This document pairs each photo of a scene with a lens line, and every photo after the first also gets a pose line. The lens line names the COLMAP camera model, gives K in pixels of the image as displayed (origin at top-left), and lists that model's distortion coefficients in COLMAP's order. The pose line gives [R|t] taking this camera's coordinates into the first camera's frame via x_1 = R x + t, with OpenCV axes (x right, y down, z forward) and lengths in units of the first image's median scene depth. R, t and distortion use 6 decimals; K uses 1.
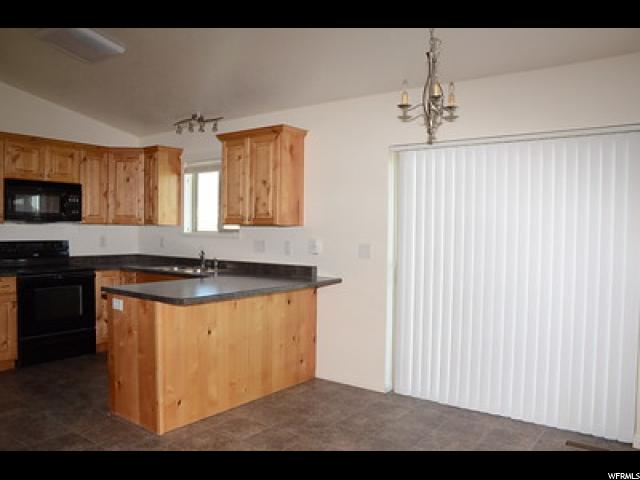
lens RADIAL K [[503.9, 0, 320.0], [0, 503.9, 240.0], [0, 0, 1]] dist [-0.123198, 0.093994]
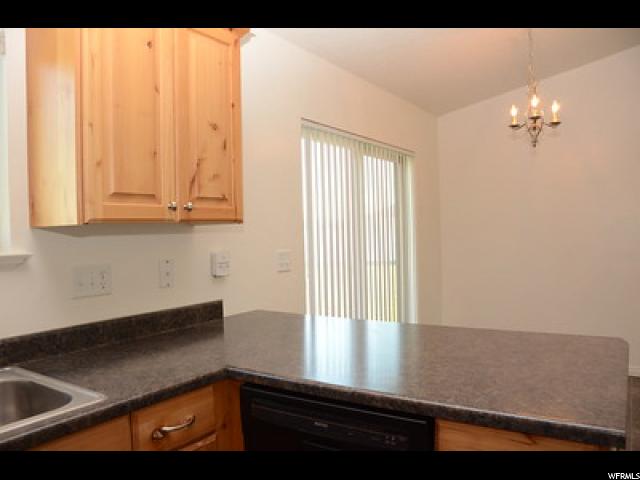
lens RADIAL K [[503.9, 0, 320.0], [0, 503.9, 240.0], [0, 0, 1]] dist [-0.123198, 0.093994]
pose [[-0.064489, -0.033243, 0.997365, -0.550641], [0.054785, 0.997820, 0.036801, -0.026501], [-0.996413, 0.057014, -0.062528, 0.921981]]
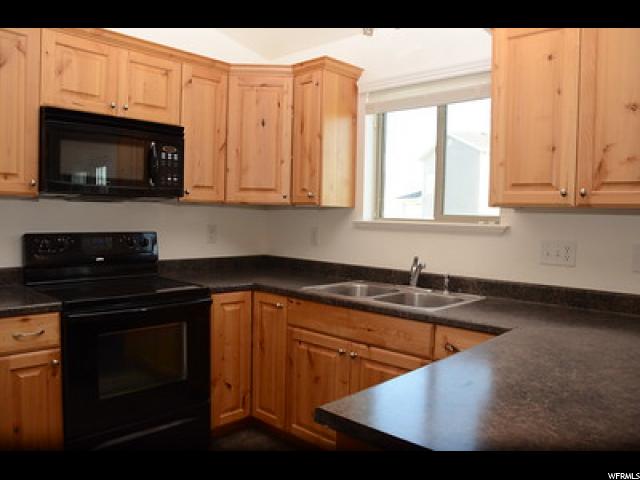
lens RADIAL K [[503.9, 0, 320.0], [0, 503.9, 240.0], [0, 0, 1]] dist [-0.123198, 0.093994]
pose [[0.993612, 0.016853, -0.111588, -0.275480], [-0.015123, 0.999752, 0.016335, -0.002117], [0.111836, -0.014543, 0.993620, 0.477896]]
